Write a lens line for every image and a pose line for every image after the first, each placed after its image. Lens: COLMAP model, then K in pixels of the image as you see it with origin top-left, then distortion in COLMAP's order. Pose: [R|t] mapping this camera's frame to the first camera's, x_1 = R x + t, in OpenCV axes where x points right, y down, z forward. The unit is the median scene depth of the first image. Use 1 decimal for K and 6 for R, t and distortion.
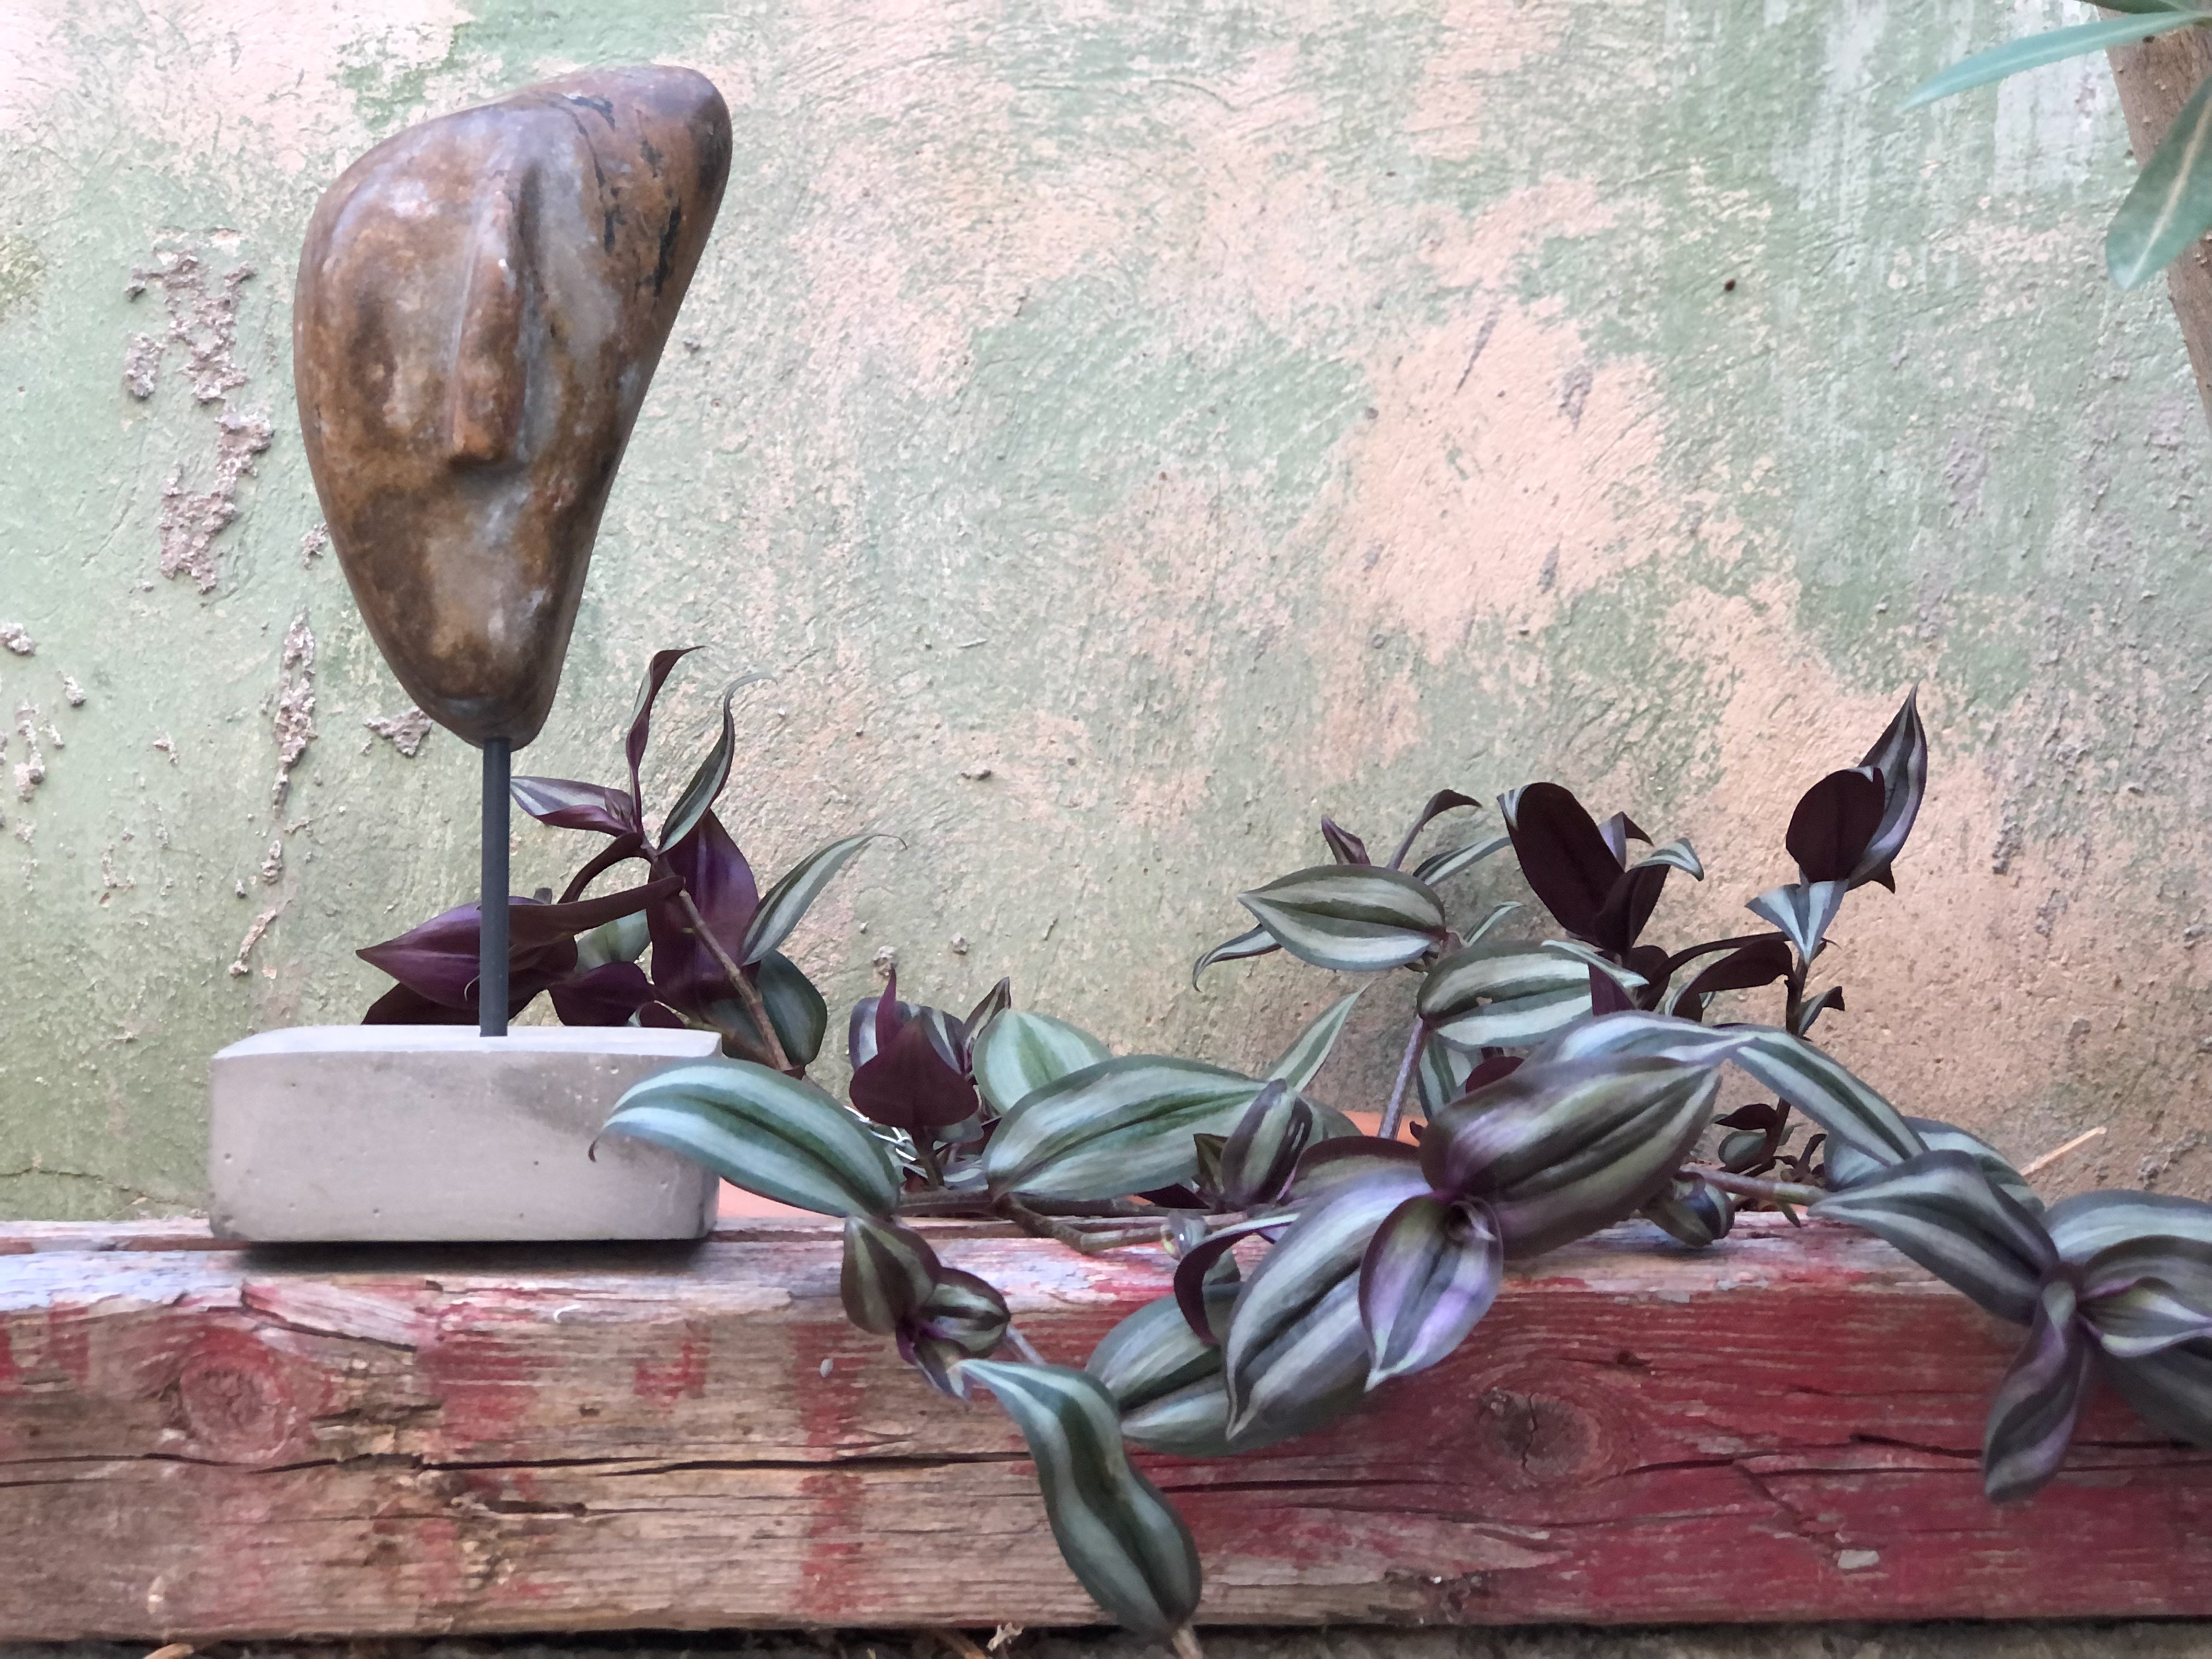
lens RADIAL K [[3667.9, 0, 1107.9], [0, 3667.9, 836.0], [0, 0, 1]] dist [0.068779, 0.000000]
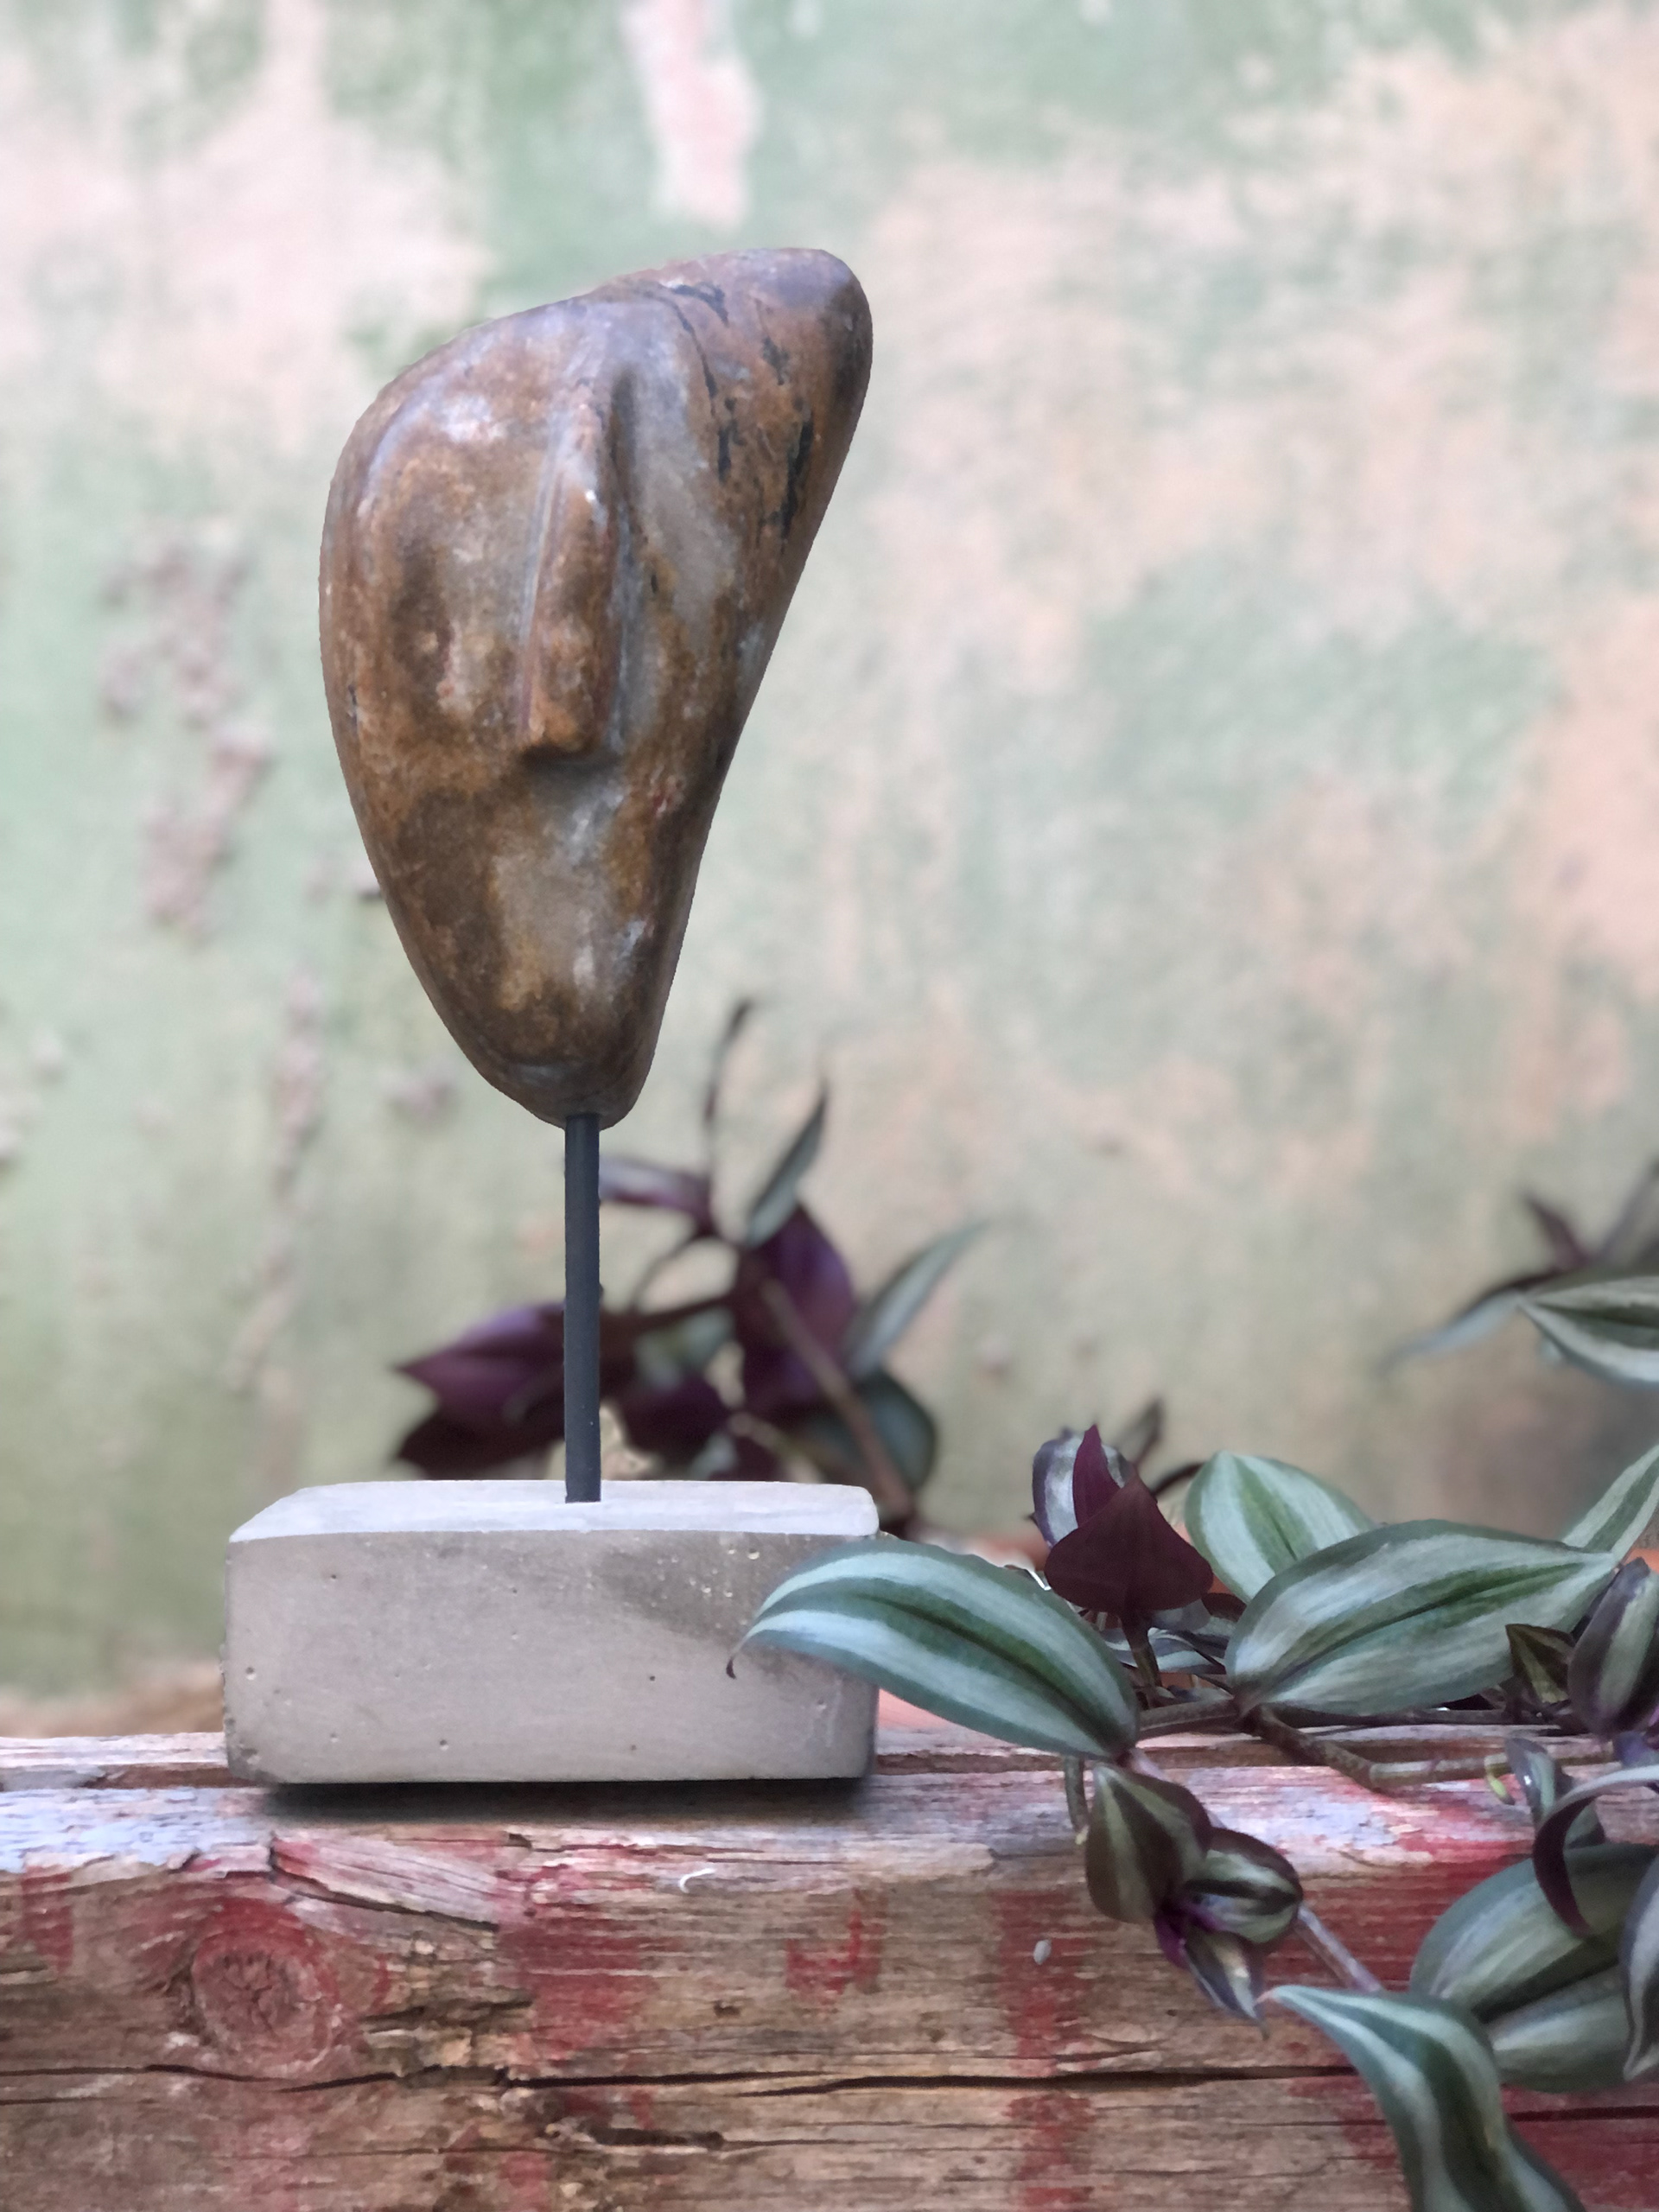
lens RADIAL K [[3667.9, 0, 822.4], [0, 3667.9, 1102.2], [0, 0, 1]] dist [0.068779, 0.000000]
pose [[0.997719, -0.014712, -0.065884, -0.066614], [0.013237, 0.999653, -0.022762, -0.010980], [0.066196, 0.021838, 0.997568, 0.238064]]
